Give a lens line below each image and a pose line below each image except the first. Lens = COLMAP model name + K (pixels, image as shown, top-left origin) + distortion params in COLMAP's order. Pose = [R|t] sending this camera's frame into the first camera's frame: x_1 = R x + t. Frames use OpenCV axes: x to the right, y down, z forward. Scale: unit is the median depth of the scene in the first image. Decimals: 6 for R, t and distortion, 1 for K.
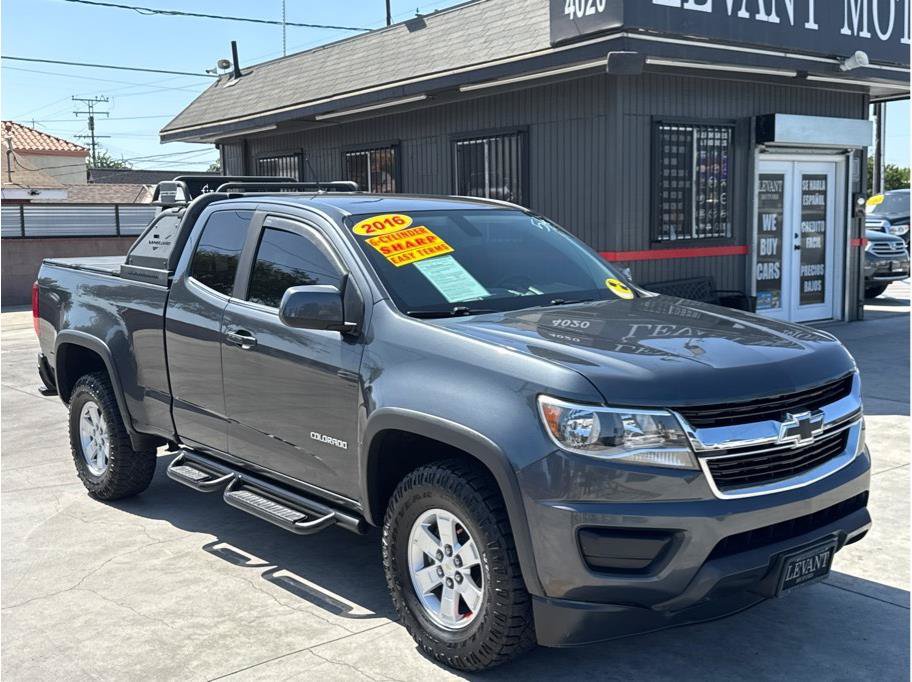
lens RADIAL K [[1071.9, 0, 456.0], [0, 1071.9, 341.0], [0, 0, 1]] dist [0.226181, -0.545000]
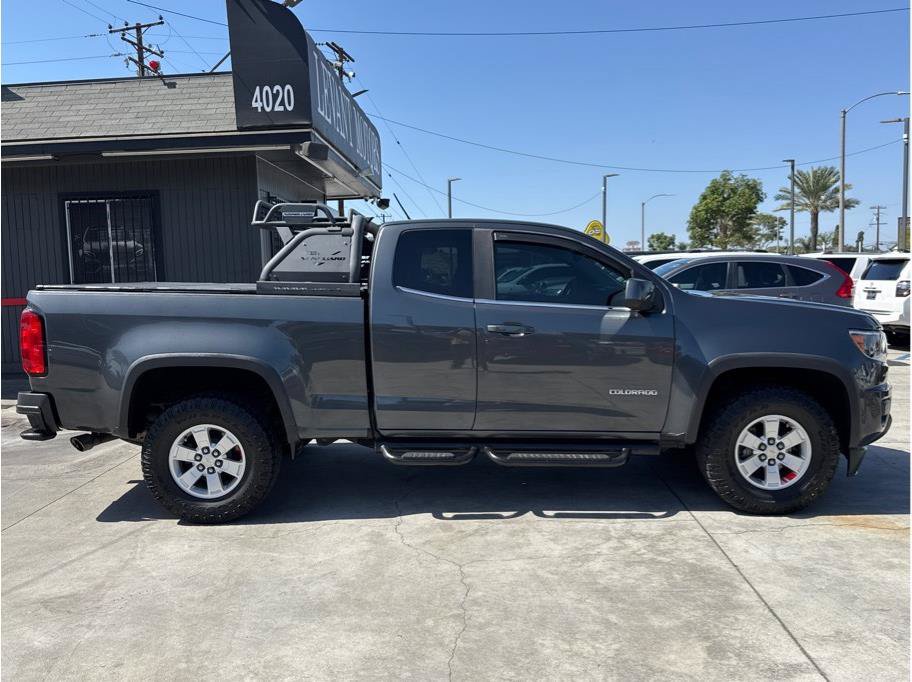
lens RADIAL K [[749.6, 0, 456.0], [0, 749.6, 341.0], [0, 0, 1]] dist [0.133388, -0.241375]
pose [[0.647665, -0.062573, 0.759351, -0.796360], [0.099033, 0.995081, -0.002469, 0.006214], [-0.755461, 0.076800, 0.650676, 0.440658]]
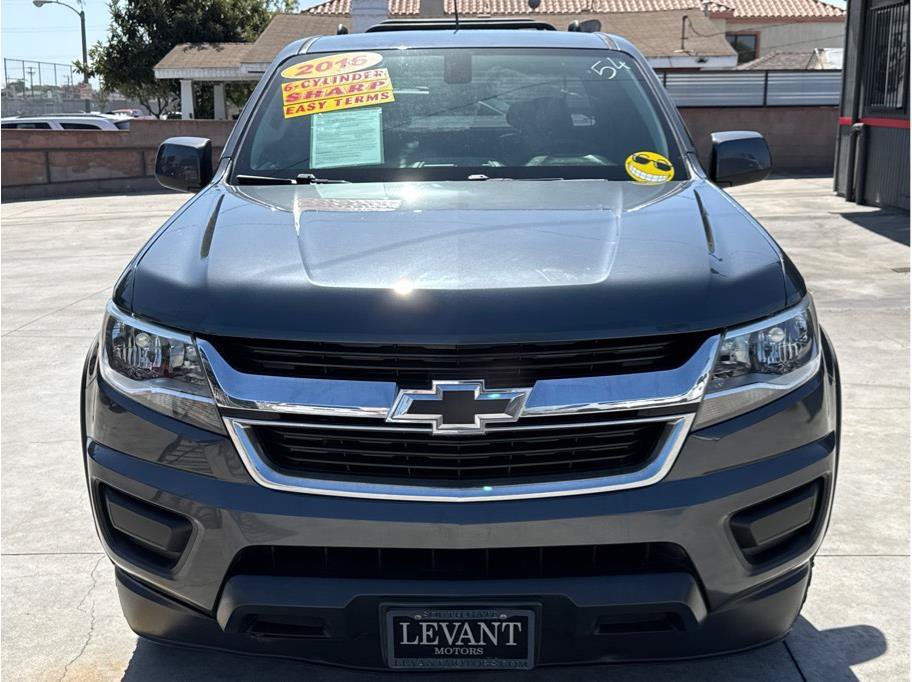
lens RADIAL K [[1111.5, 0, 456.0], [0, 1111.5, 341.0], [0, 0, 1]] dist [0.227395, -0.537705]
pose [[0.762957, 0.150136, -0.628773, 0.466527], [-0.084760, 0.987493, 0.132942, -0.023385], [0.640869, -0.048135, 0.766140, 0.364709]]
